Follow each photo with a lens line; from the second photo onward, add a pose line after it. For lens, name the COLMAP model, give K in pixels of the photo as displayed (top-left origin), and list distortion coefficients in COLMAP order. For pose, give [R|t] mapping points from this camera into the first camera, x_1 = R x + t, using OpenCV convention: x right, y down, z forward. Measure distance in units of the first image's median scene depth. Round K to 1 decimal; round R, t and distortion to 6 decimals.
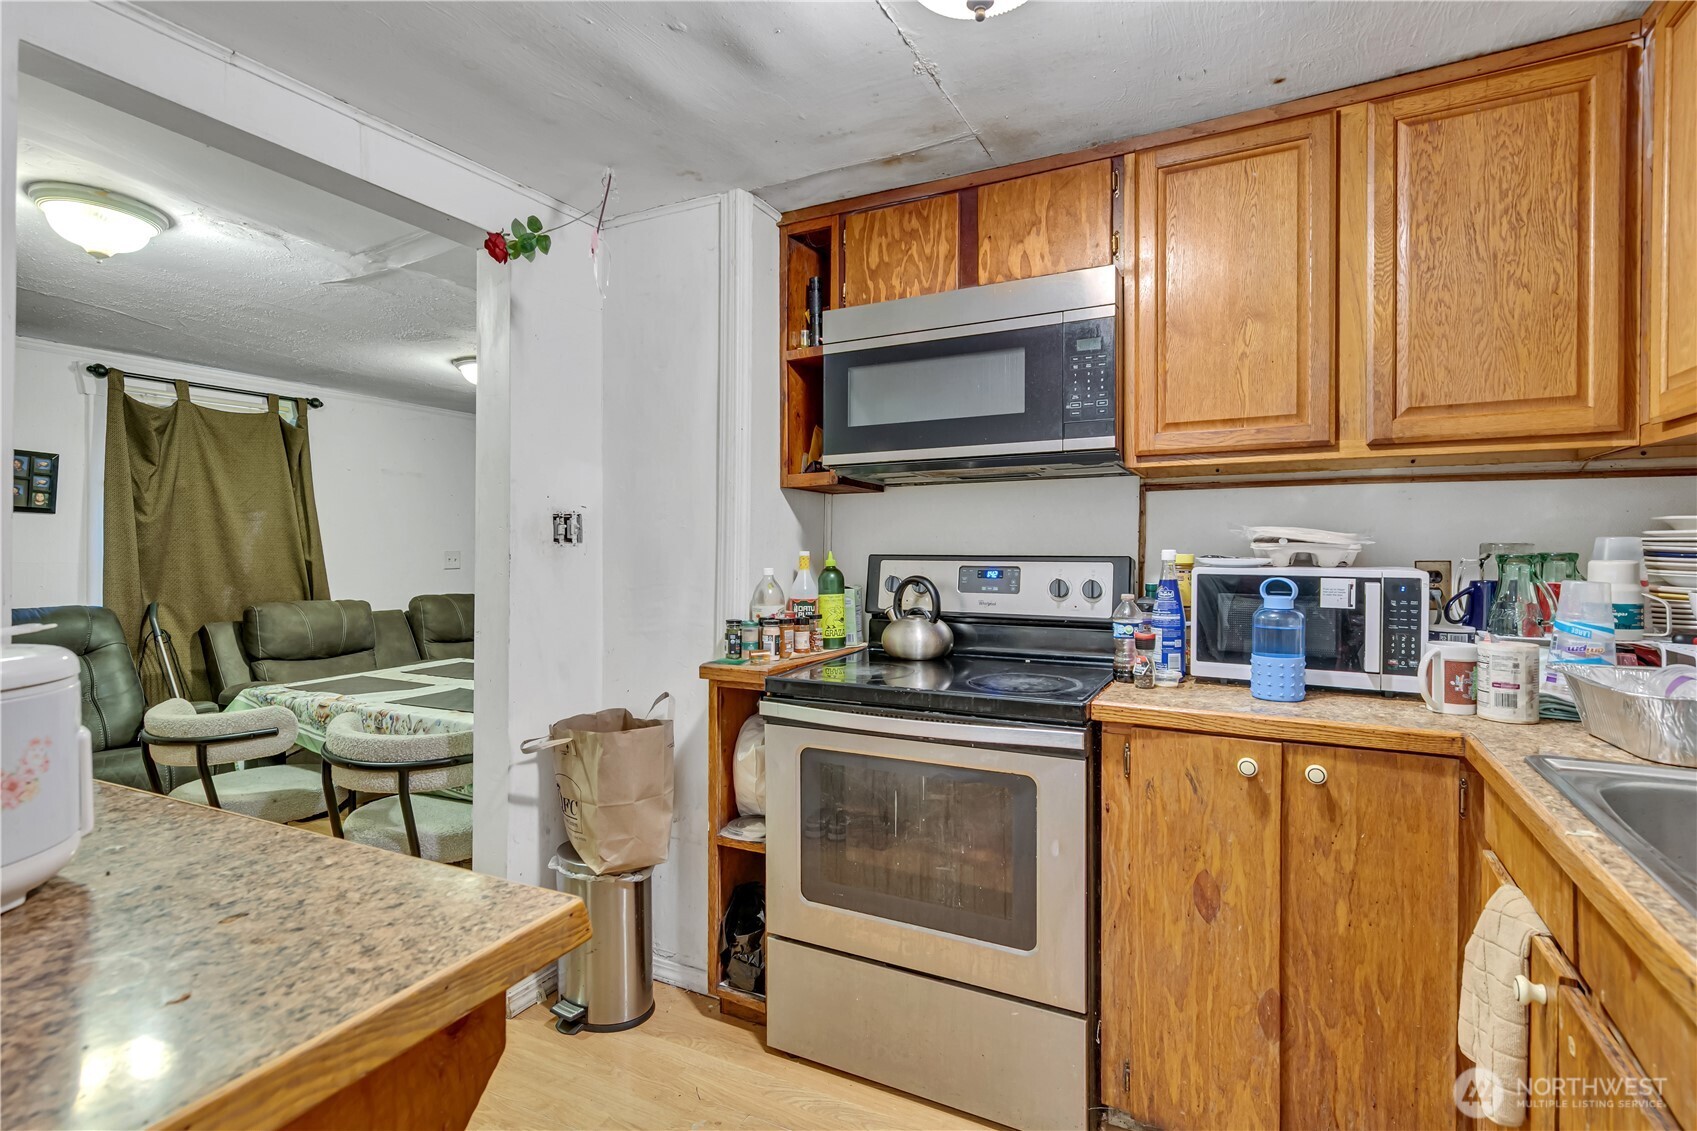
lens RADIAL K [[797.2, 0, 851.5], [0, 797.2, 543.2], [0, 0, 1]] dist [0.002529, 0.000317]
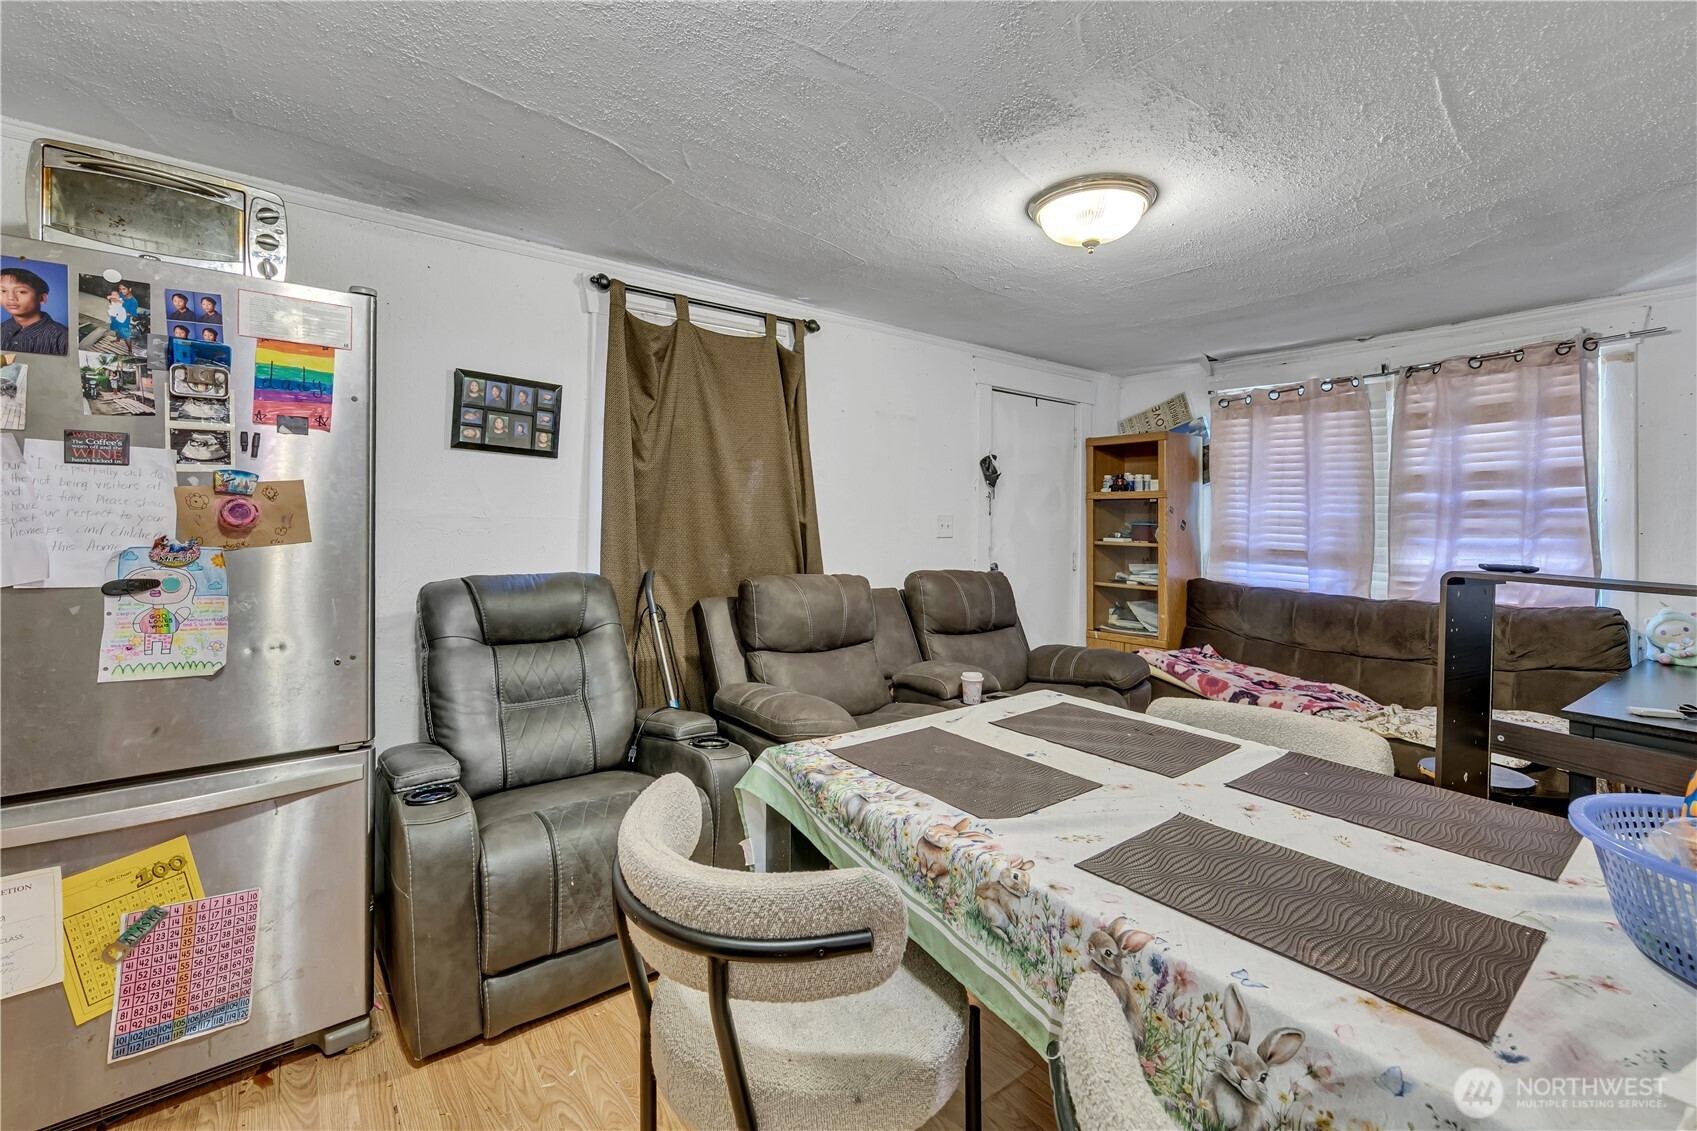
lens RADIAL K [[696.1, 0, 848.5], [0, 696.1, 511.8], [0, 0, 1]] dist [-0.000105, 0.000011]
pose [[0.899551, 0.009465, -0.436714, -0.376407], [-0.014058, 0.999875, -0.007285, 0.017027], [0.436590, 0.012693, 0.899571, 0.442564]]
